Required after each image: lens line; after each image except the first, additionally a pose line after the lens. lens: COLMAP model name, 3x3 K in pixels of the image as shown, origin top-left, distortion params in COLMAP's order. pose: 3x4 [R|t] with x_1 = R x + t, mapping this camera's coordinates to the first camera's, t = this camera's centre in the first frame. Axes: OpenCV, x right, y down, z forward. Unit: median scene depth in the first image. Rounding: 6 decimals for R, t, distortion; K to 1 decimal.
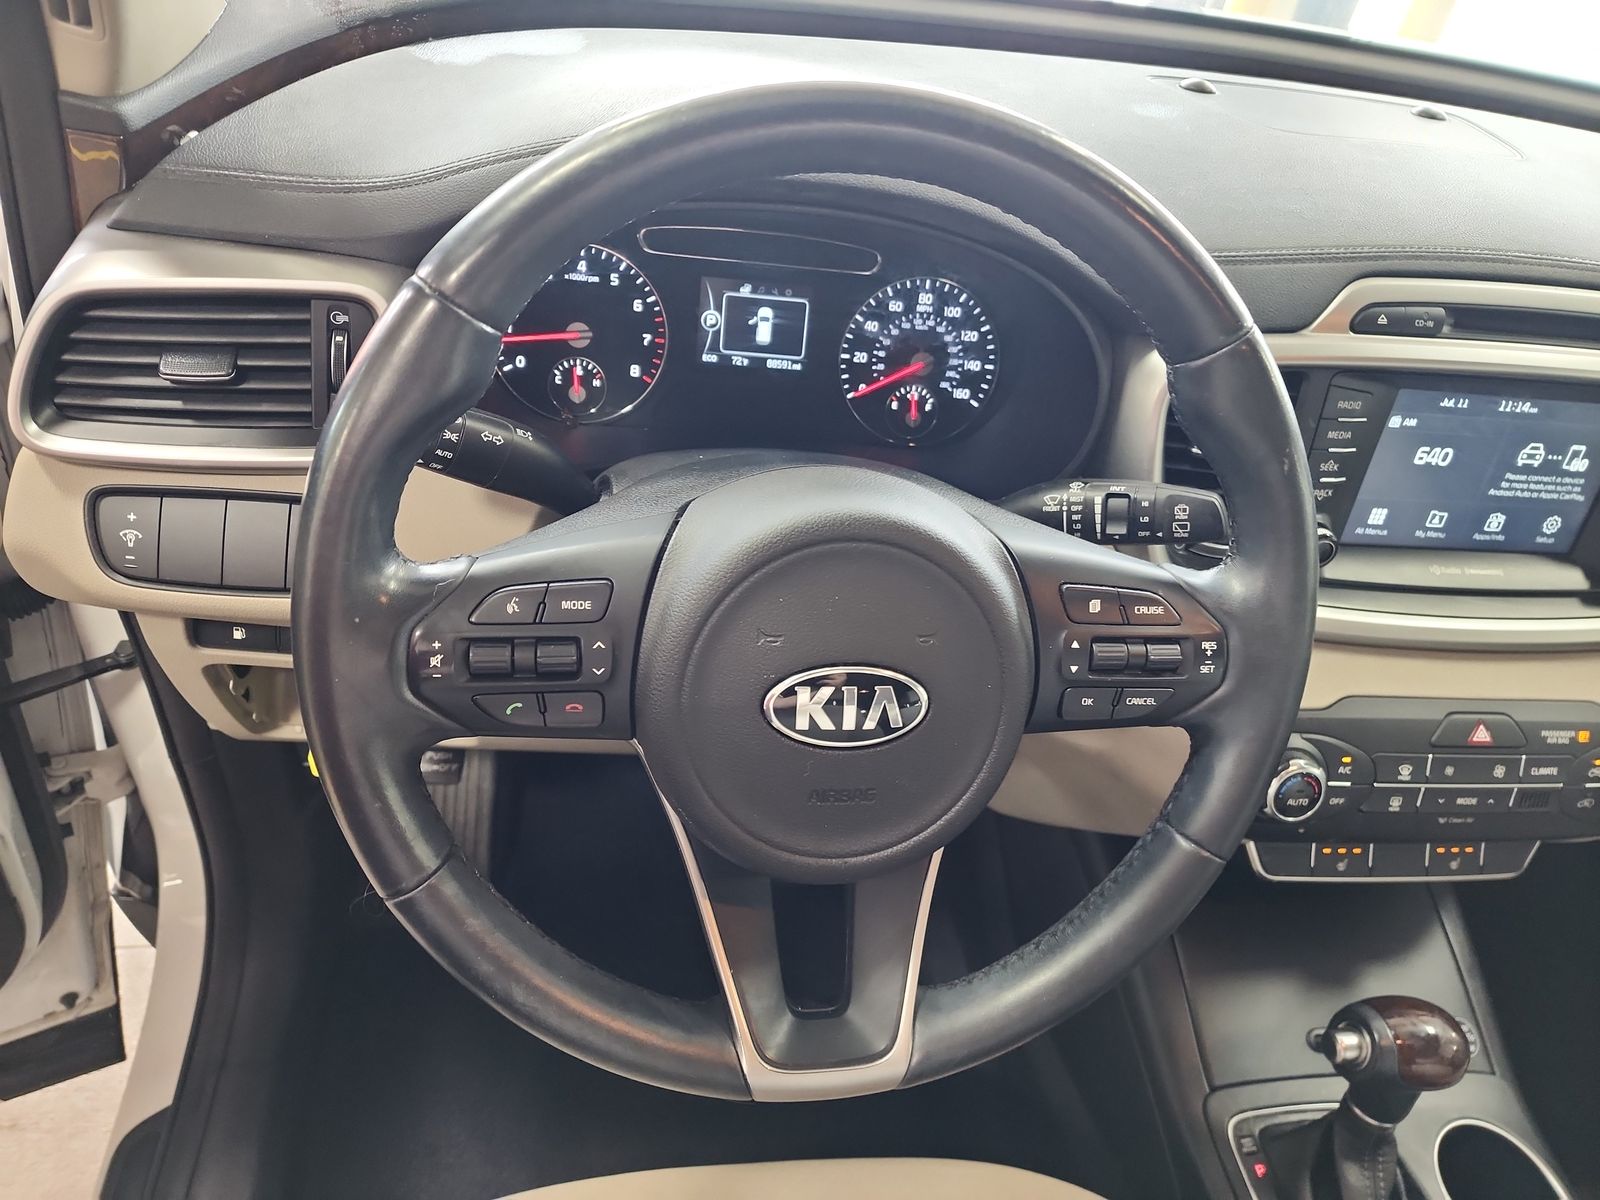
lens RADIAL K [[1073.1, 0, 796.9], [0, 1073.1, 591.1], [0, 0, 1]] dist [0.077660, -0.071834]
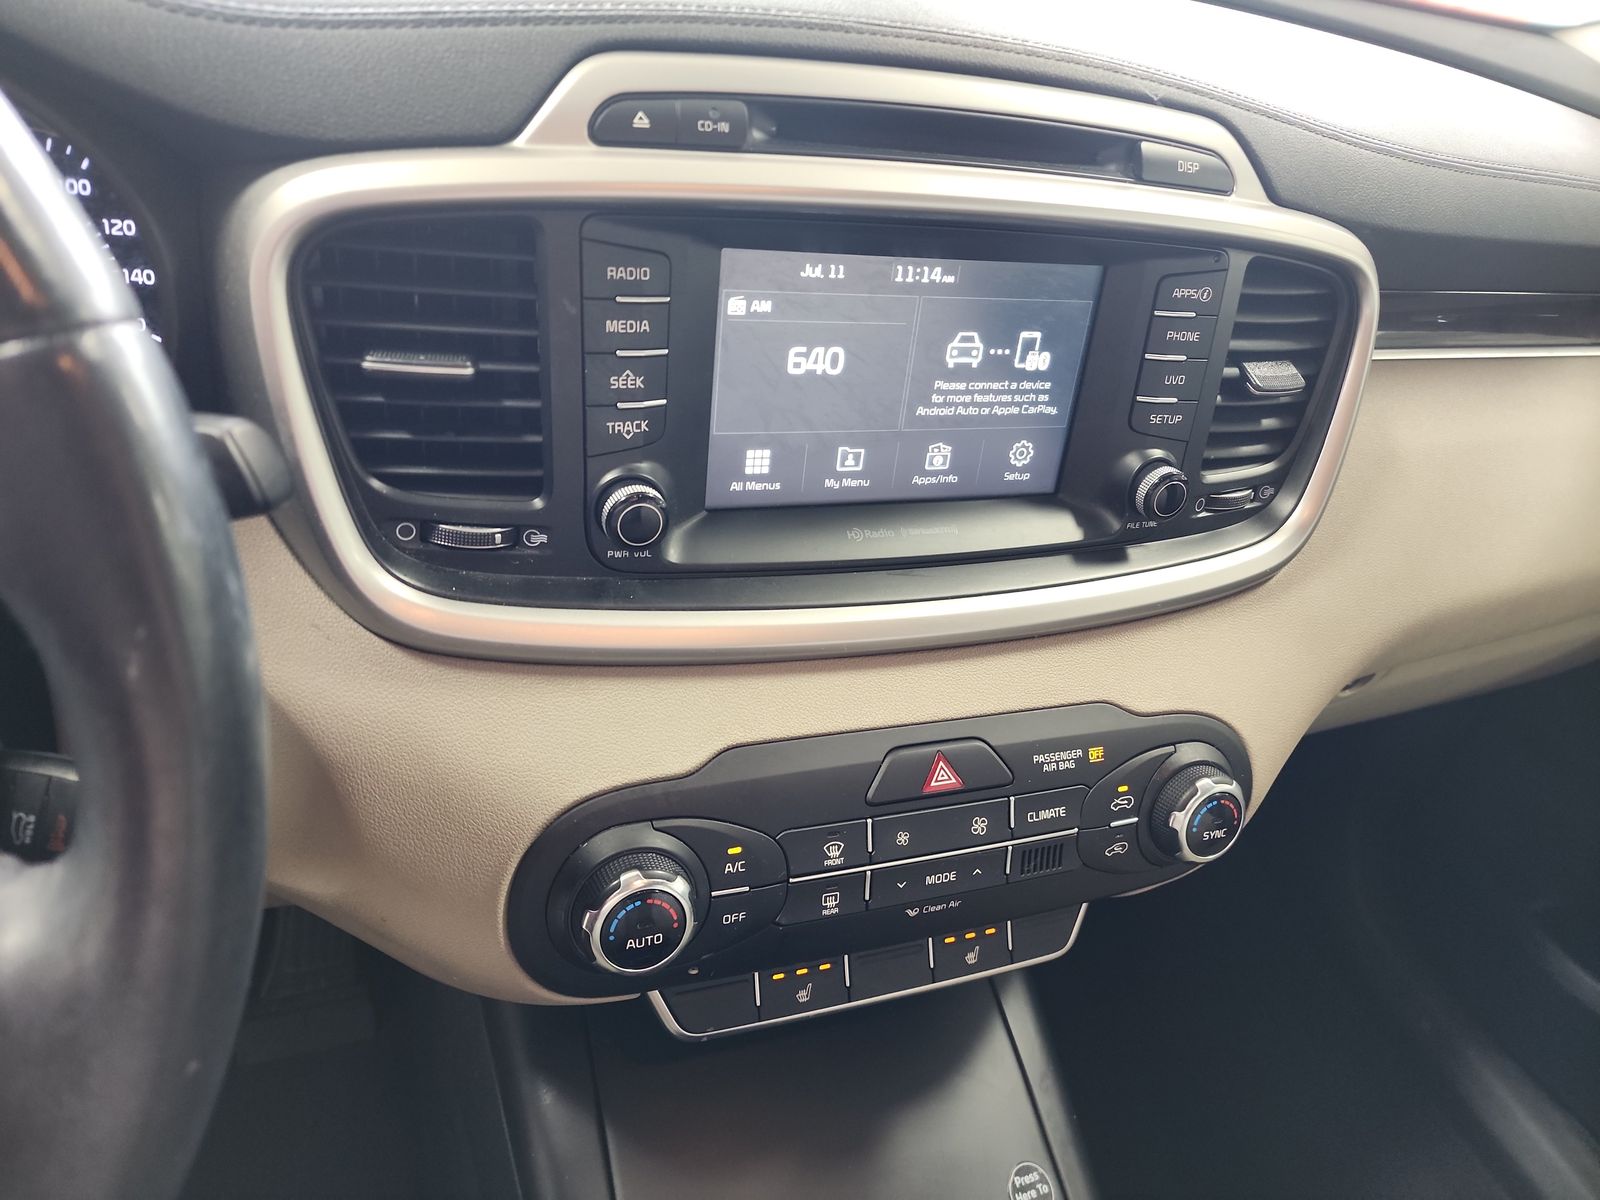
lens RADIAL K [[1073.1, 0, 796.9], [0, 1073.1, 591.1], [0, 0, 1]] dist [0.077660, -0.071834]
pose [[0.976556, -0.111691, 0.184022, 0.430380], [0.116837, 0.993000, -0.017325, 0.021698], [-0.180799, 0.038419, 0.982769, 0.373045]]
